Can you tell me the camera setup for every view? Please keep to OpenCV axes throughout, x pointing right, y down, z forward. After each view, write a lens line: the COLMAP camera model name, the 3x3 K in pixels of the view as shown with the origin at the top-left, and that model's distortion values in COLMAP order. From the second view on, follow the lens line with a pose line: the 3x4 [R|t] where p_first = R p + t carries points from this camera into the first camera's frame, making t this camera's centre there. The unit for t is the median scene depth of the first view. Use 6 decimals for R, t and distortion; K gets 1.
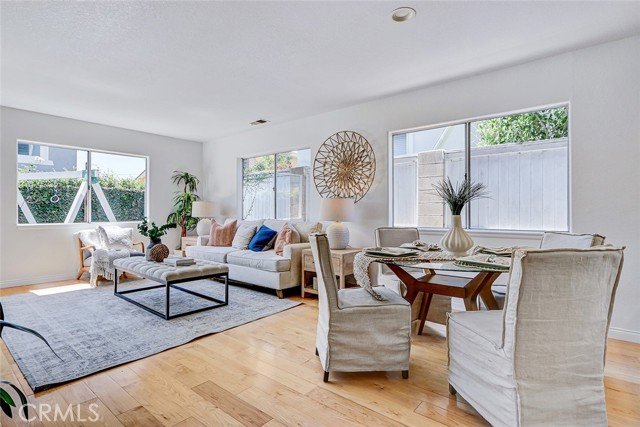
lens RADIAL K [[324.8, 0, 322.0], [0, 324.8, 212.2], [0, 0, 1]] dist [0.006403, 0.000227]
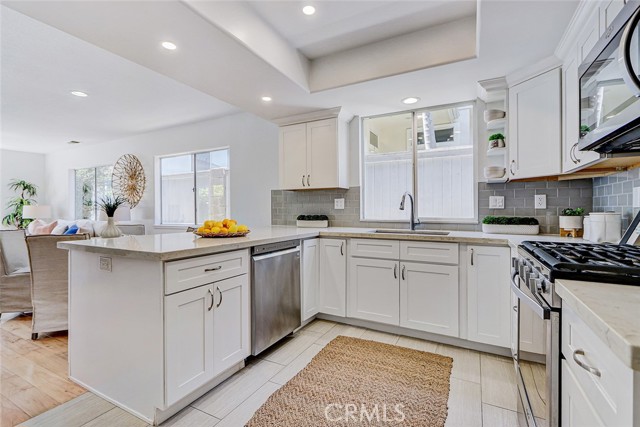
lens RADIAL K [[296.7, 0, 314.6], [0, 296.7, 210.3], [0, 0, 1]] dist [0.010507, 0.000410]
pose [[0.982794, -0.007426, 0.184554, 0.595335], [0.007466, 0.999972, 0.000478, -0.010261], [-0.184552, 0.000908, 0.982822, -0.360984]]
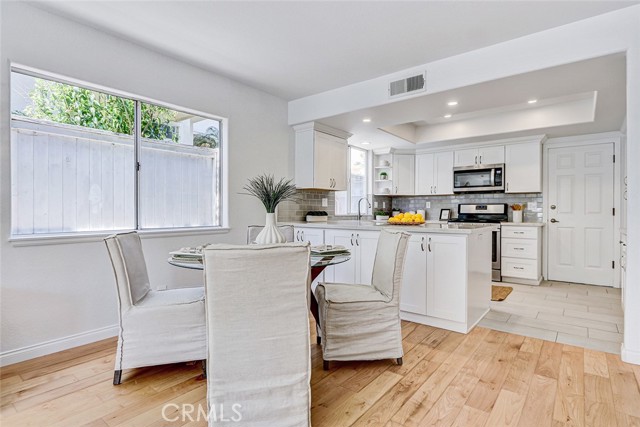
lens RADIAL K [[334.4, 0, 316.2], [0, 334.4, 213.1], [0, 0, 1]] dist [0.001297, -0.001590]
pose [[-0.012377, -0.007785, 0.999893, -0.318570], [-0.002348, 0.999967, 0.007757, 0.000244], [-0.999921, -0.002251, -0.012395, 0.440542]]
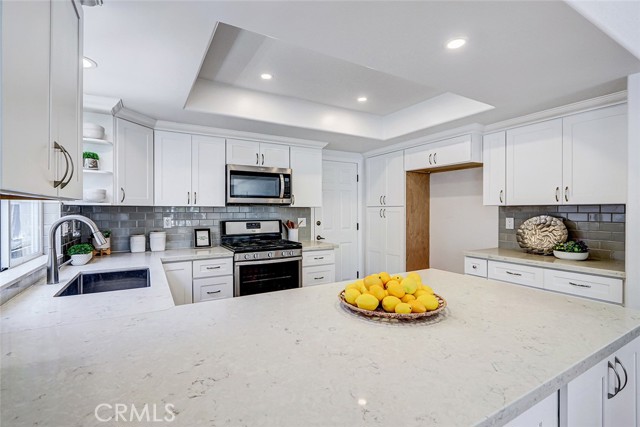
lens RADIAL K [[296.7, 0, 314.8], [0, 296.7, 210.7], [0, 0, 1]] dist [0.010507, 0.000410]
pose [[-0.934885, -0.003262, 0.354937, 0.498511], [-0.002286, 0.999992, 0.003170, -0.056320], [-0.354944, 0.002152, -0.934885, 0.498107]]
